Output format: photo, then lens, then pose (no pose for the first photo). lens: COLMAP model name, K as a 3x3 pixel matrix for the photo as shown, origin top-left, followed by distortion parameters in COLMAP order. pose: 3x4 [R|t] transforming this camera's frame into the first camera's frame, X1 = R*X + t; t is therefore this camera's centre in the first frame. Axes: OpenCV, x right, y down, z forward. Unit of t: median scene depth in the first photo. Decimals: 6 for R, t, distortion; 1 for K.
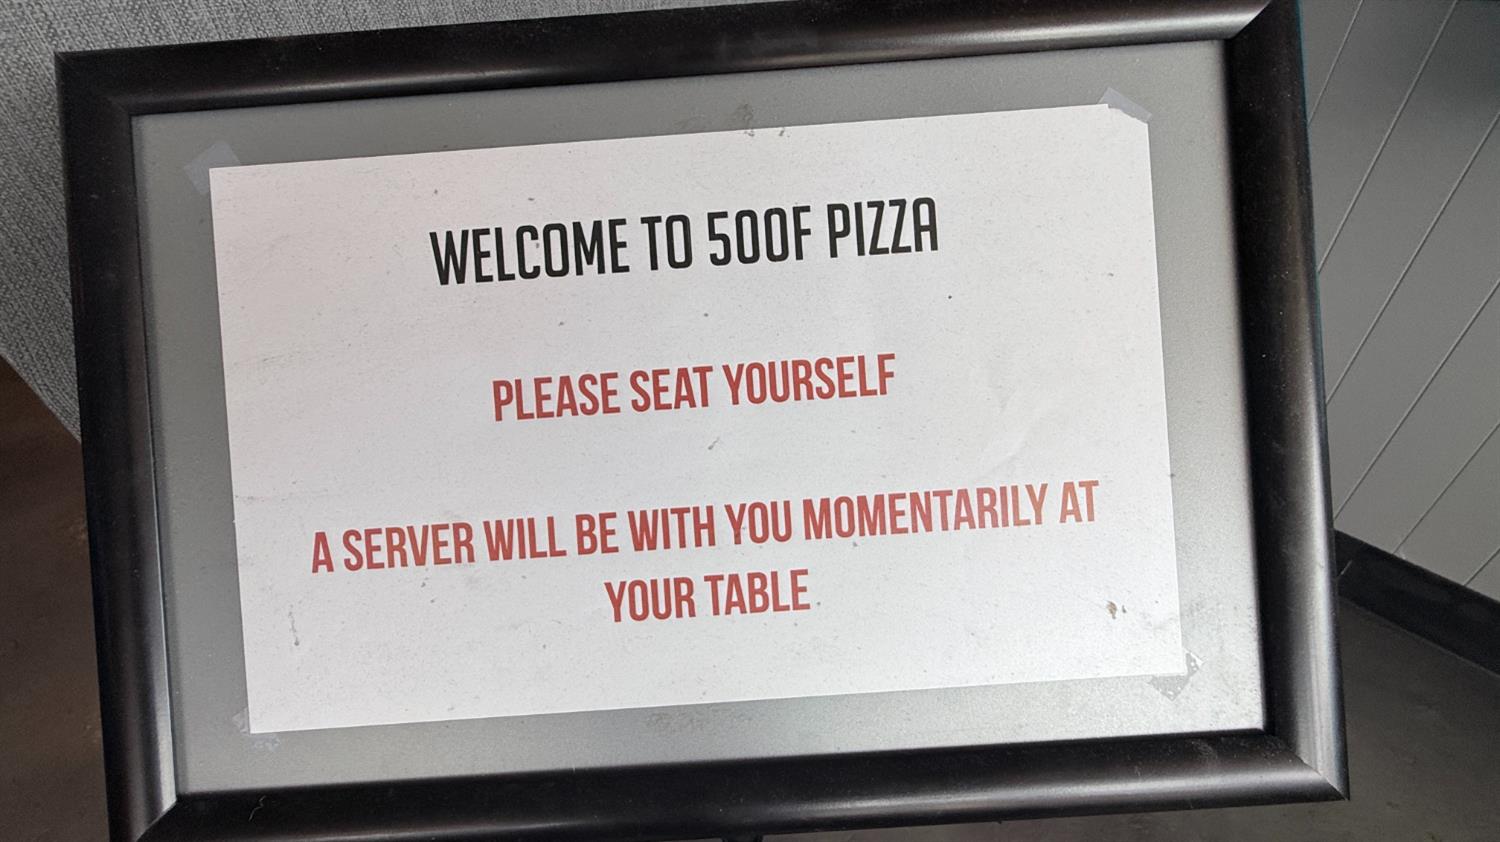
lens RADIAL K [[670.9, 0, 748.8], [0, 670.9, 416.4], [0, 0, 1]] dist [-0.000265, -0.000501]
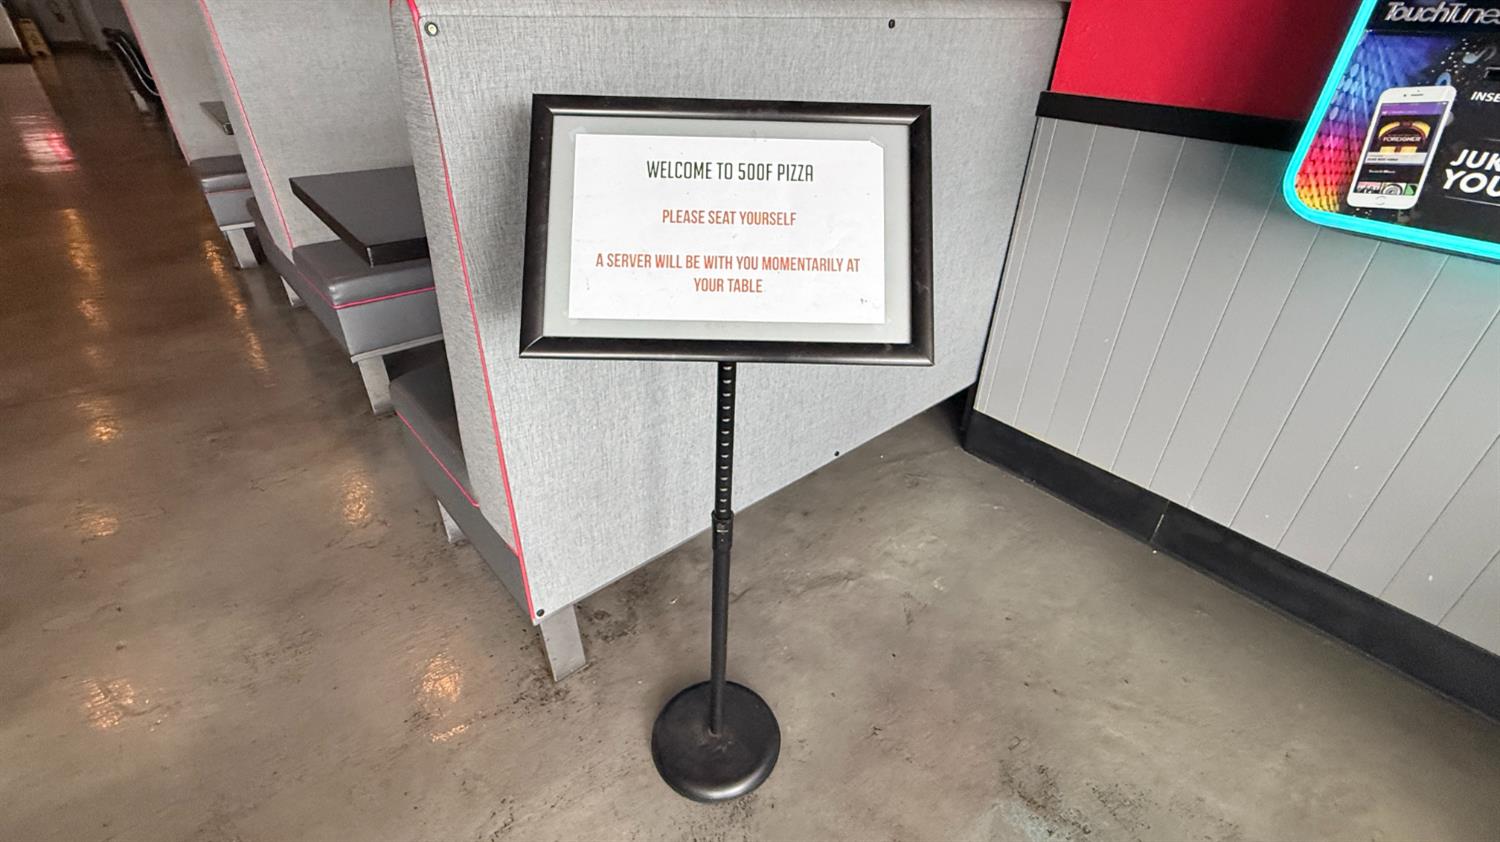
lens RADIAL K [[670.9, 0, 748.8], [0, 670.9, 416.4], [0, 0, 1]] dist [-0.000265, -0.000501]
pose [[0.996198, 0.084121, 0.022654, 0.012182], [-0.081272, 0.991032, -0.106069, 1.156969], [-0.031374, 0.103825, 0.994101, -1.911787]]
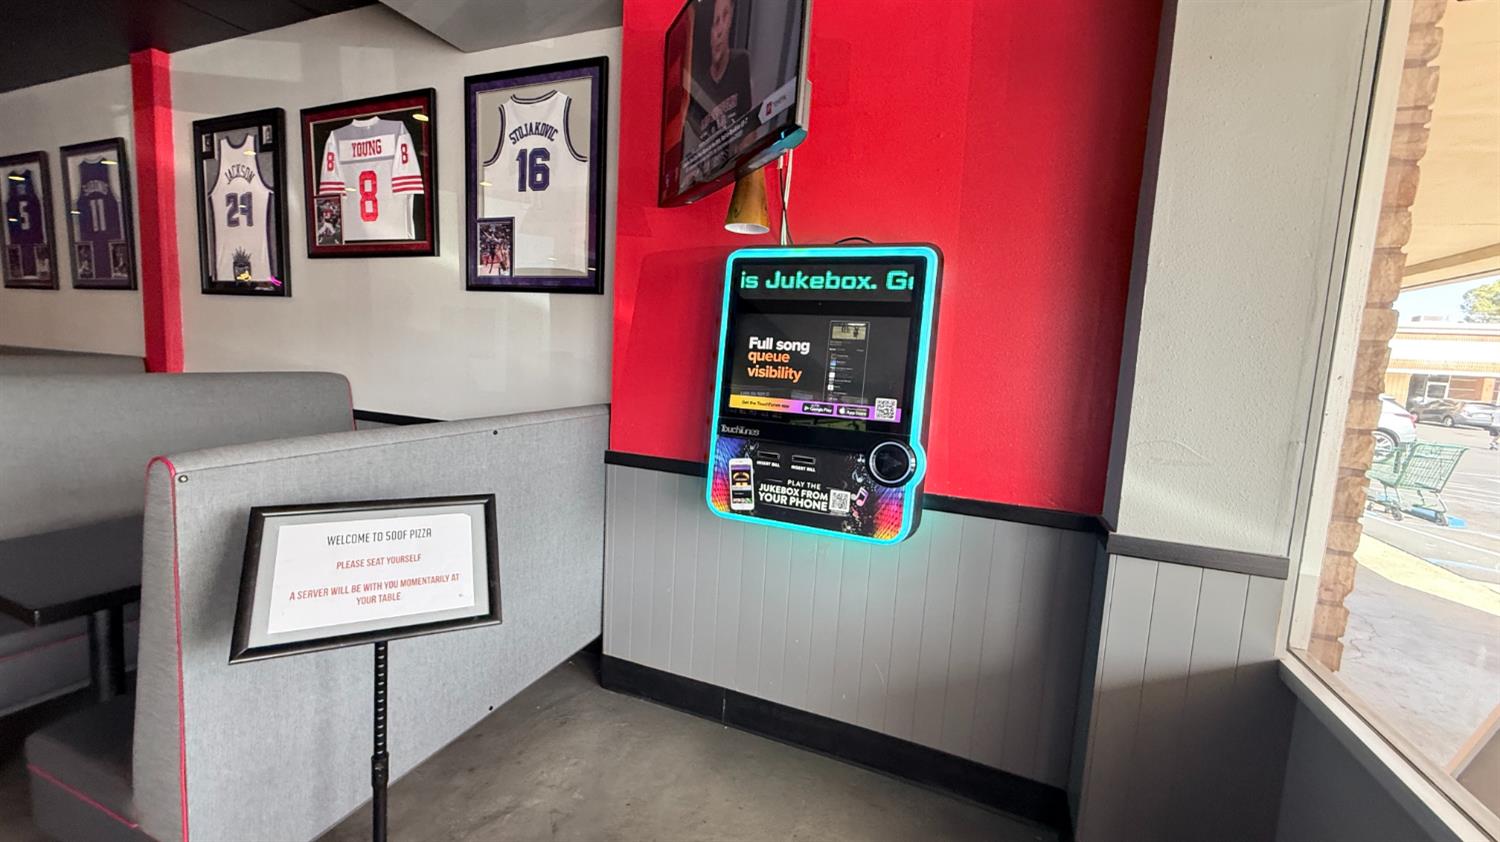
lens RADIAL K [[599.0, 0, 747.1], [0, 599.0, 419.8], [0, 0, 1]] dist [-0.000706, -0.000002]
pose [[0.894548, 0.058486, 0.443128, 0.372998], [0.181263, 0.858752, -0.479259, 1.889747], [-0.408567, 0.509043, 0.757594, -4.631164]]
